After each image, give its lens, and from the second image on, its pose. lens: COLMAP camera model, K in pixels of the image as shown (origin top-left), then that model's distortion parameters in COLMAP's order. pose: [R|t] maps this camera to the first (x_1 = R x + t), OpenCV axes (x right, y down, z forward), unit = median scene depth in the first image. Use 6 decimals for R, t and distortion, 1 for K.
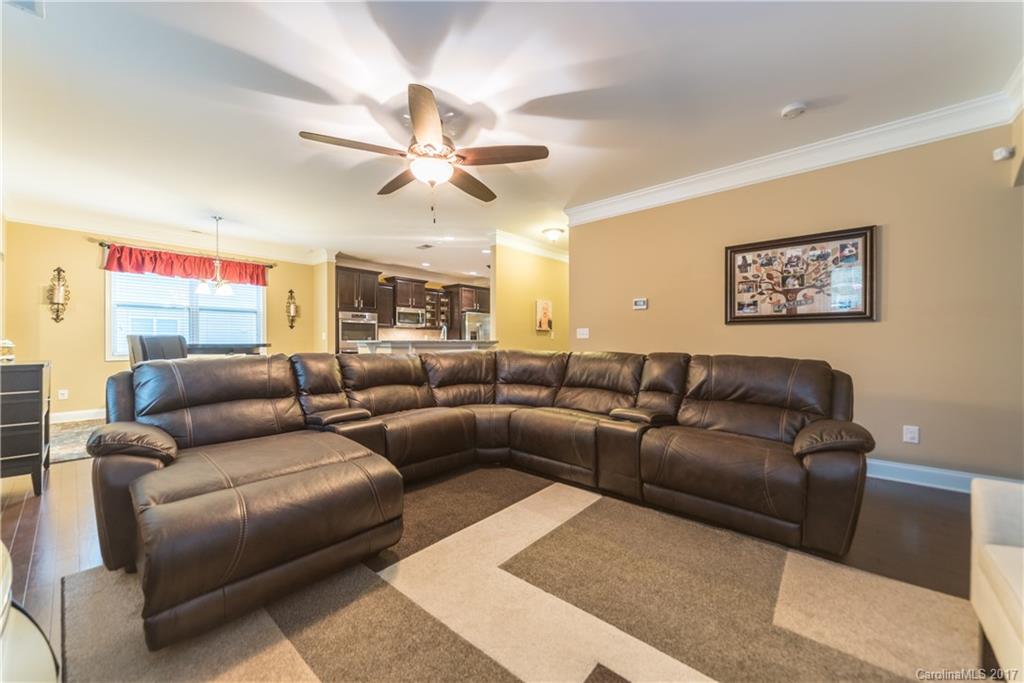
lens RADIAL K [[389.0, 0, 509.6], [0, 389.0, 342.2], [0, 0, 1]] dist [-0.002363, -0.000313]
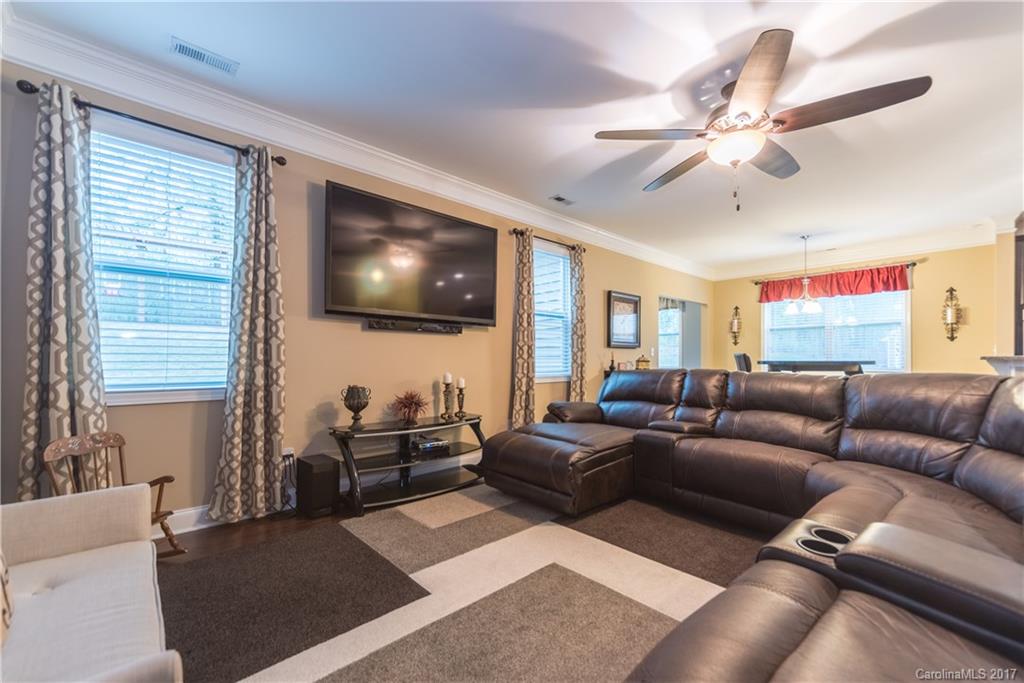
lens RADIAL K [[420.8, 0, 512.9], [0, 420.8, 364.5], [0, 0, 1]] dist [-0.011346, -0.000070]
pose [[-0.135847, 0.008889, -0.990690, 0.433712], [-0.001579, 0.999957, 0.009189, 0.004014], [0.990729, 0.002812, -0.135827, 0.393399]]
